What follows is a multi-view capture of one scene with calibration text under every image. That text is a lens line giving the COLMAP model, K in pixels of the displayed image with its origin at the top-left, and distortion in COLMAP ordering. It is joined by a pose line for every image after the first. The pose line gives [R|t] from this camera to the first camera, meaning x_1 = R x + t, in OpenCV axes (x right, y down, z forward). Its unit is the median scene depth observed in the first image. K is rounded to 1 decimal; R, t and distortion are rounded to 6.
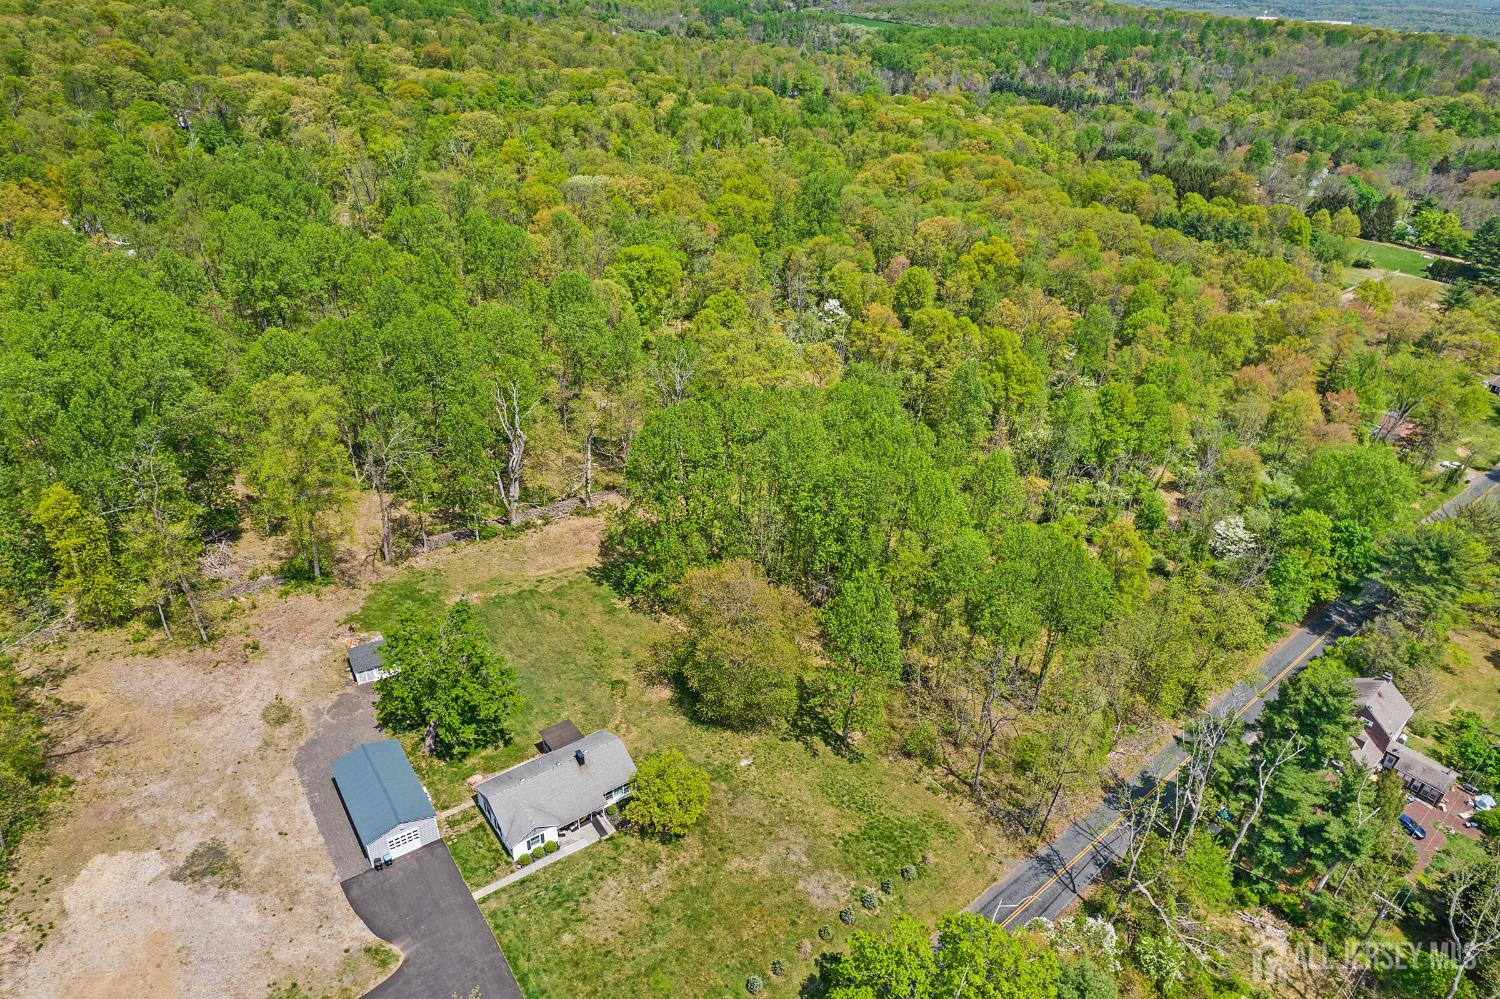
lens RADIAL K [[966.1, 0, 750.0], [0, 966.1, 499.5], [0, 0, 1]] dist [-0.081512, 0.079576]
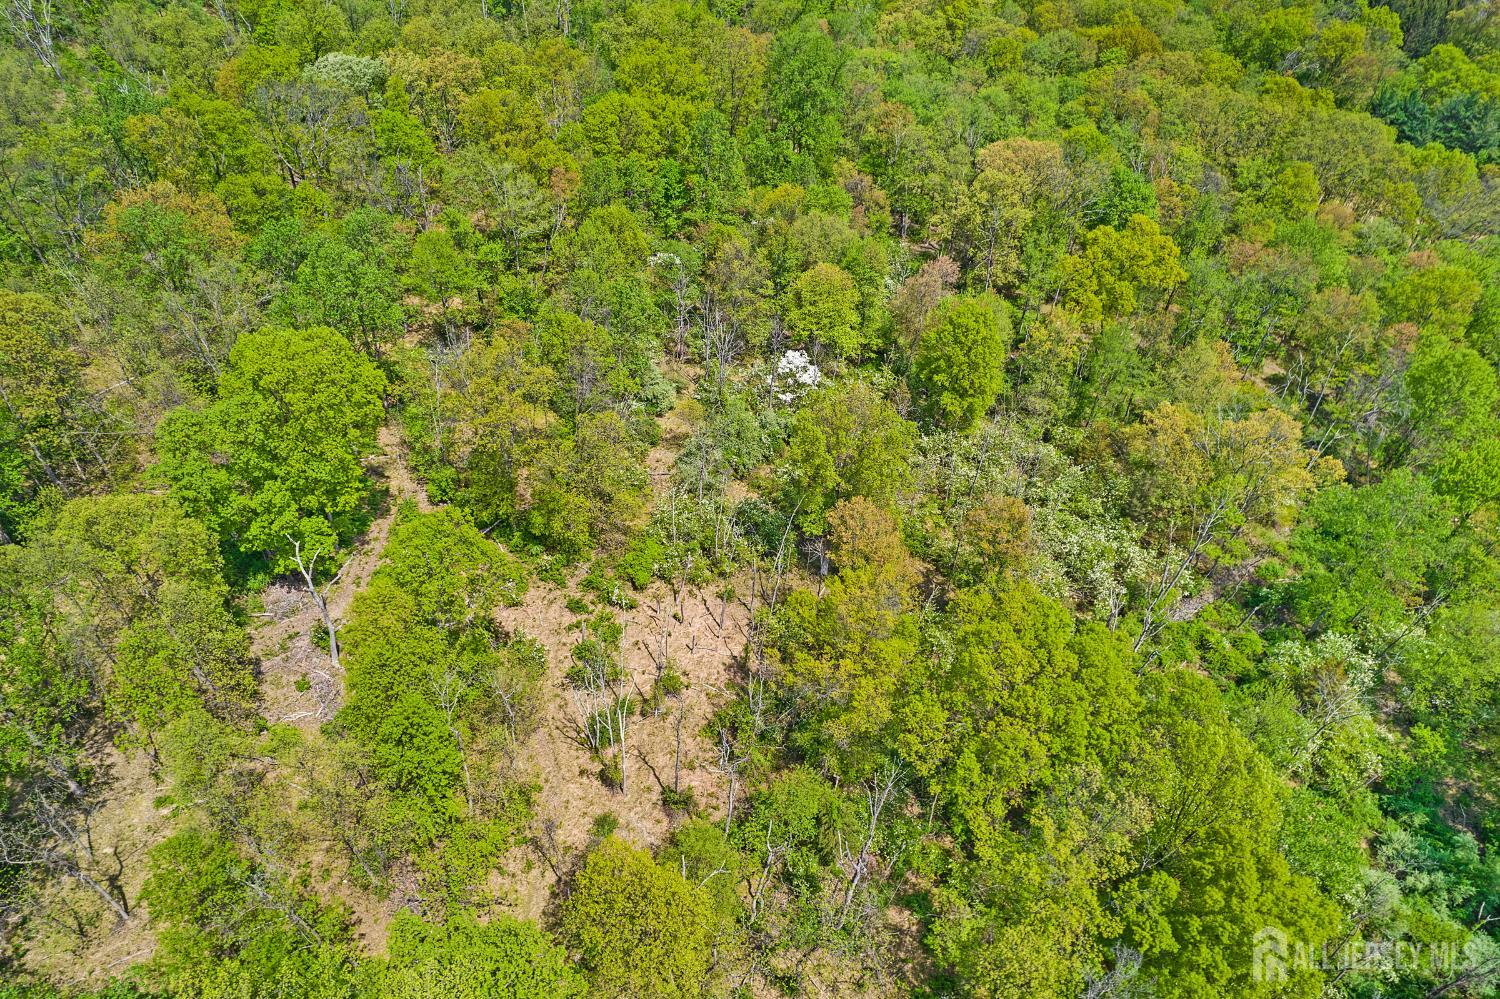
lens RADIAL K [[966.1, 0, 750.0], [0, 966.1, 499.5], [0, 0, 1]] dist [-0.081512, 0.079576]
pose [[0.999116, 0.024137, -0.034408, 0.073474], [-0.016829, 0.979908, 0.198737, -0.206692], [0.038513, -0.197982, 0.979449, 0.453301]]
